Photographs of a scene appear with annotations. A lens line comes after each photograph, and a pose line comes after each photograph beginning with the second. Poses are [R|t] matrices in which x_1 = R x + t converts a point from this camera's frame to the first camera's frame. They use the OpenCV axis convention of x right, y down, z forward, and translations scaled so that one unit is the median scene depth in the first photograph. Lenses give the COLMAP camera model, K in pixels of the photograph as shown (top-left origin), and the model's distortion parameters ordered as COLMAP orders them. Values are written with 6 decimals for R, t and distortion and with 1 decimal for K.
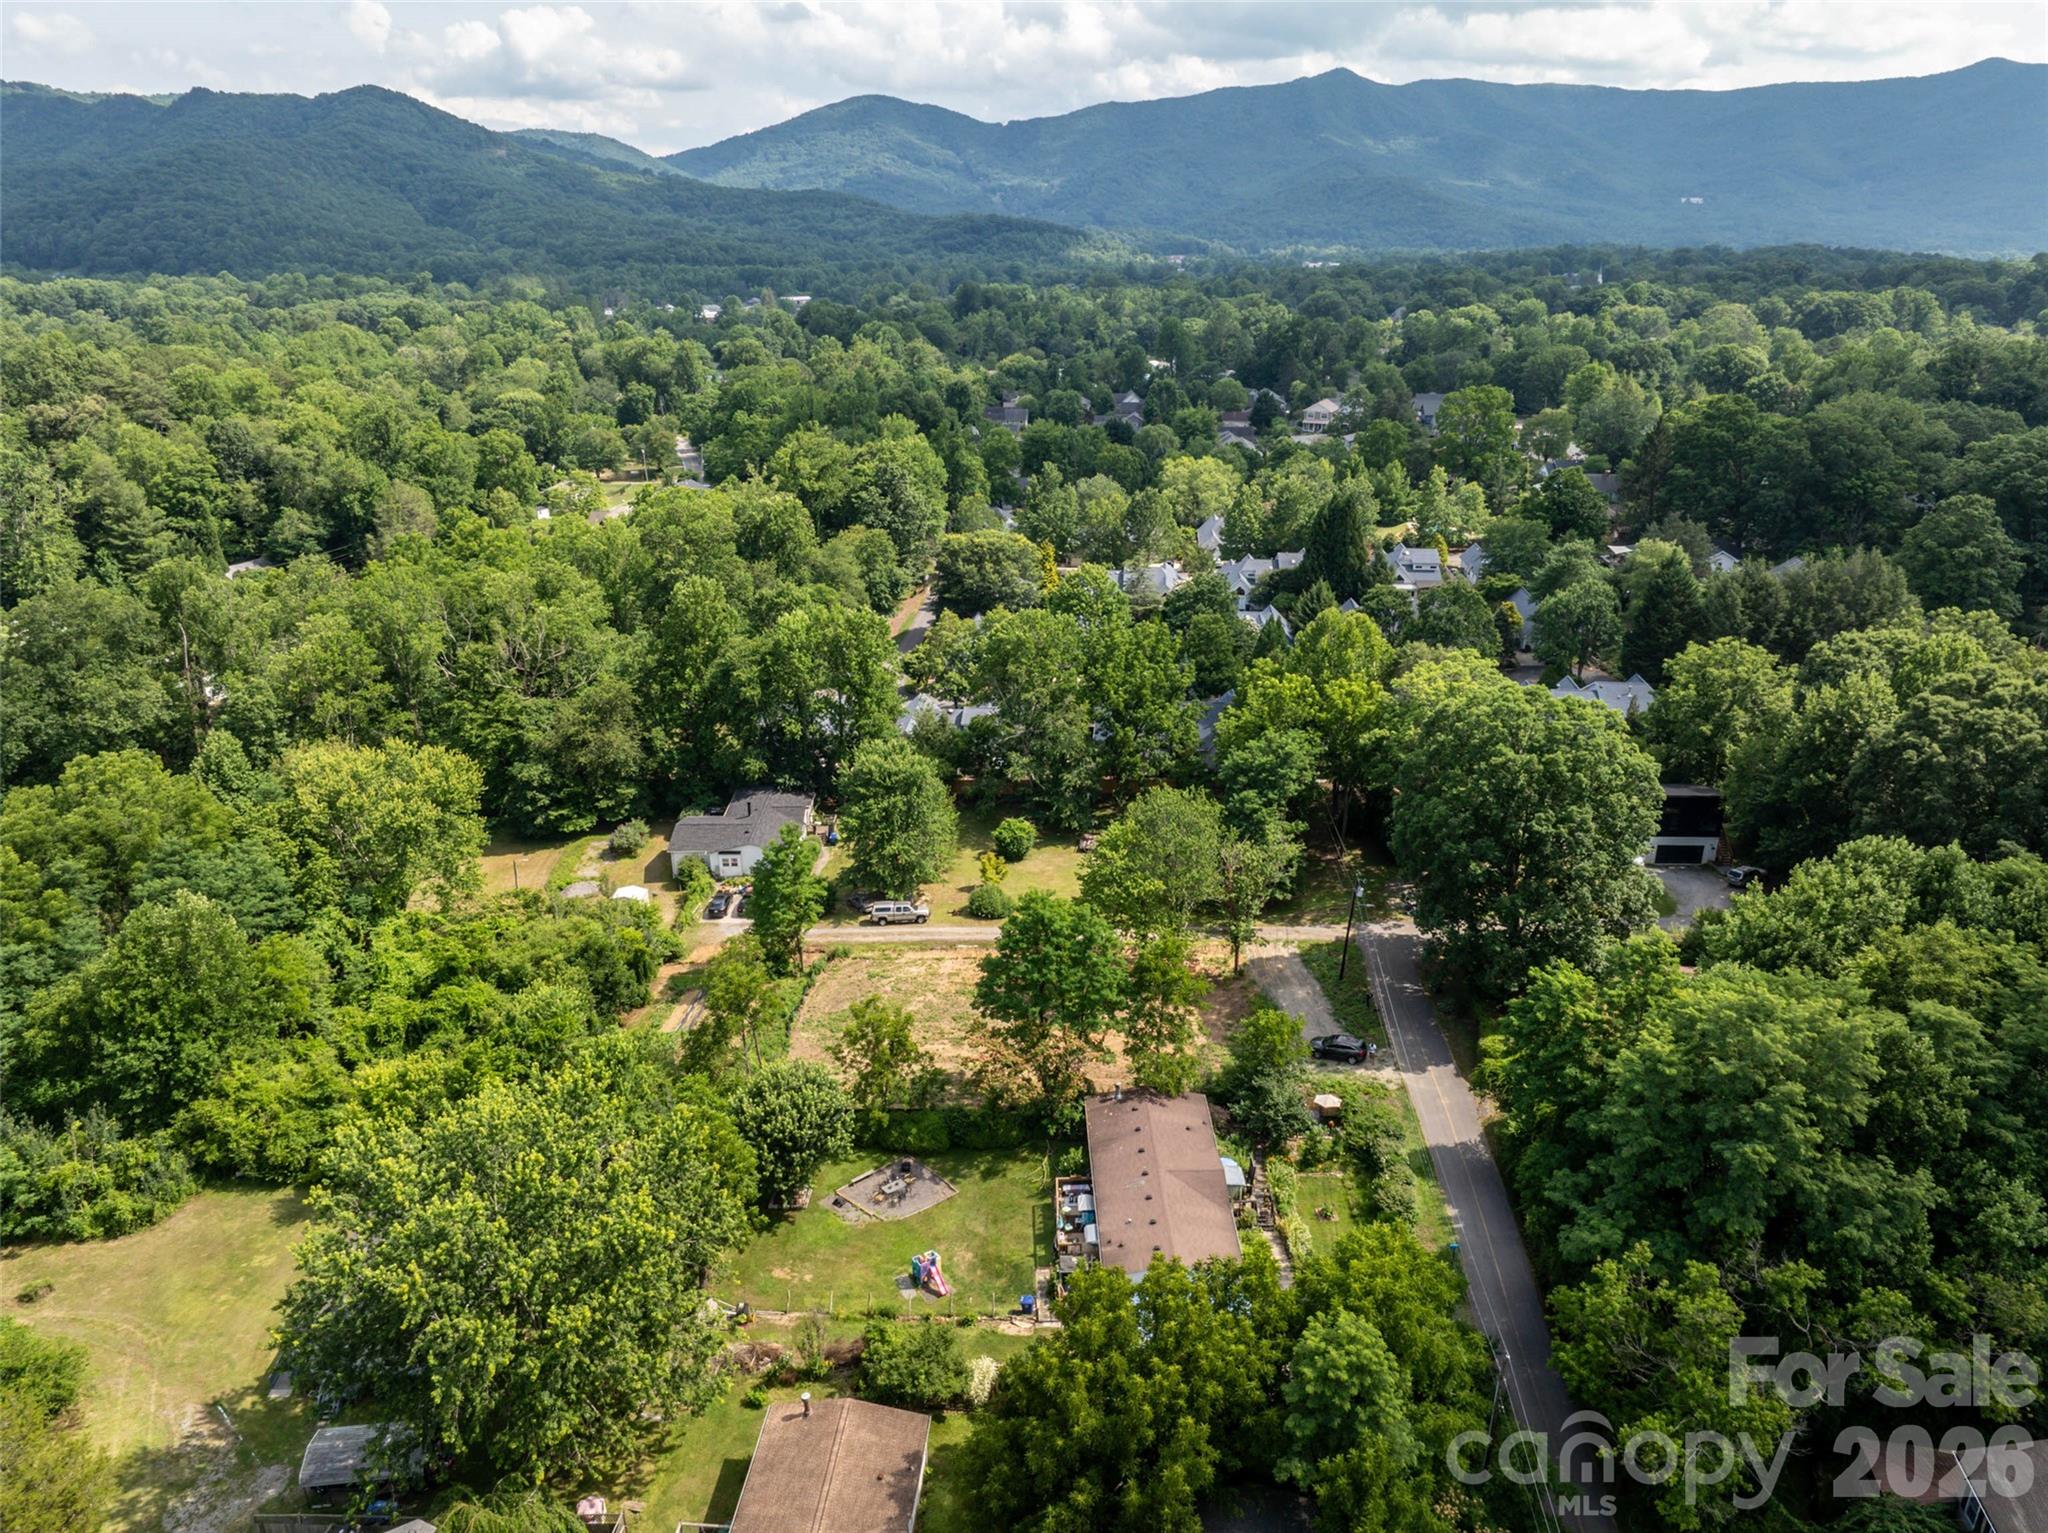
lens RADIAL K [[1435.6, 0, 1019.2], [0, 1435.6, 767.4], [0, 0, 1]] dist [-0.030540, 0.003793]
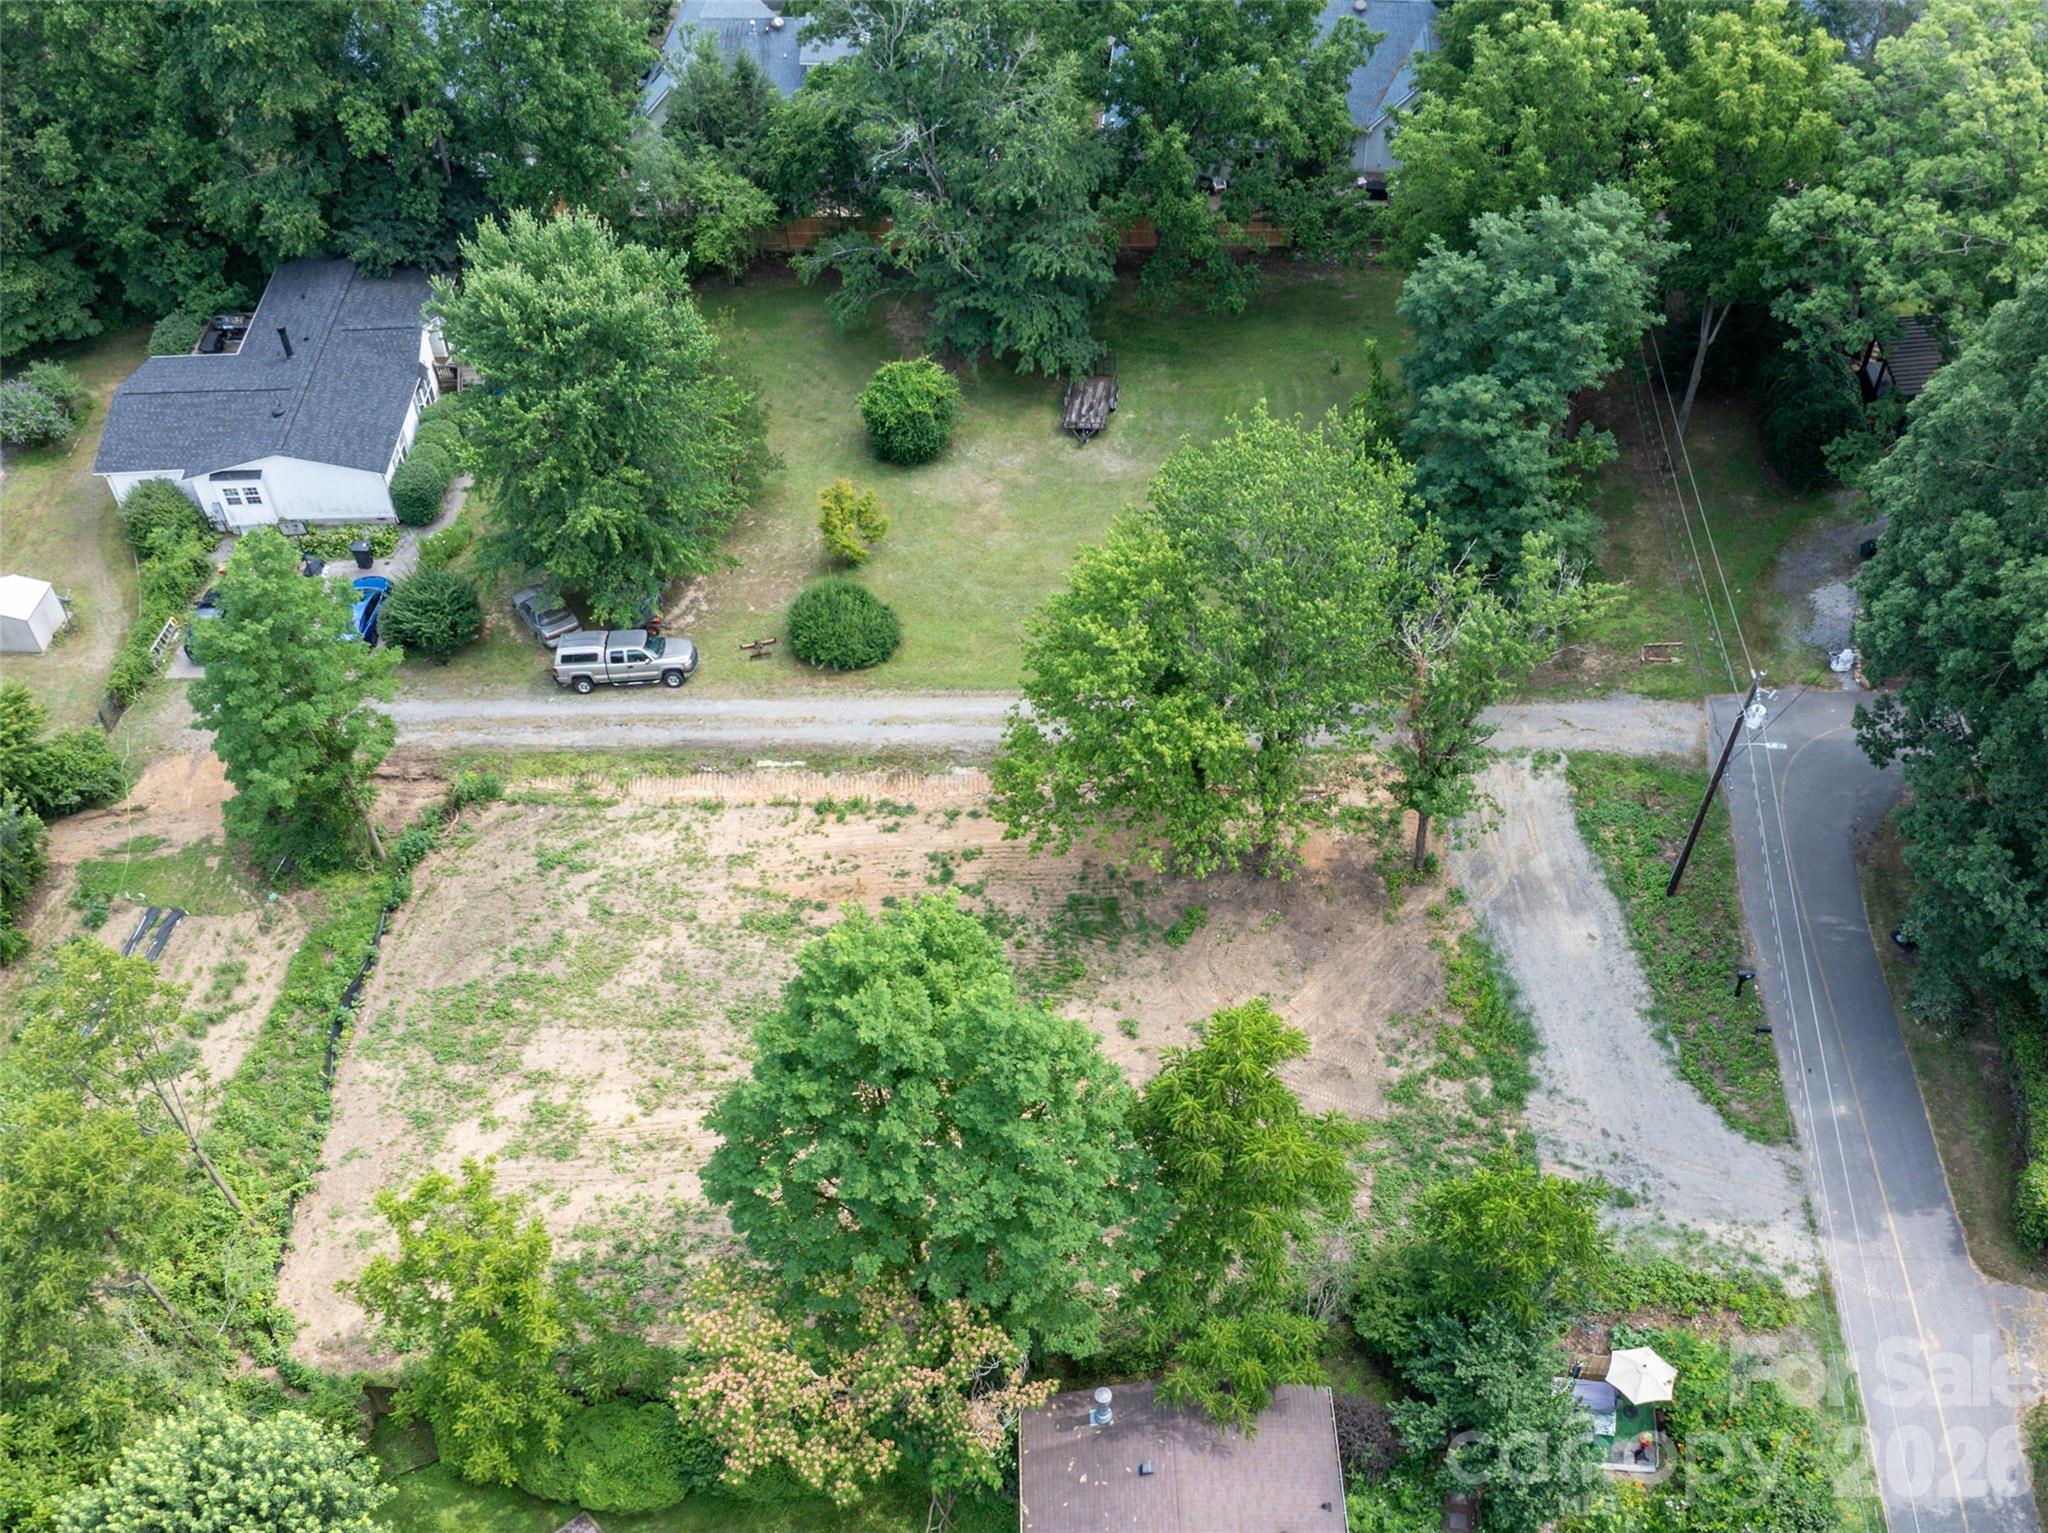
lens RADIAL K [[1435.6, 0, 1041.7], [0, 1435.6, 768.1], [0, 0, 1]] dist [-0.030540, 0.003793]
pose [[0.999832, -0.003722, 0.017962, 0.033395], [-0.006136, 0.854921, 0.518722, -0.092911], [-0.017287, -0.518744, 0.854755, 0.620770]]
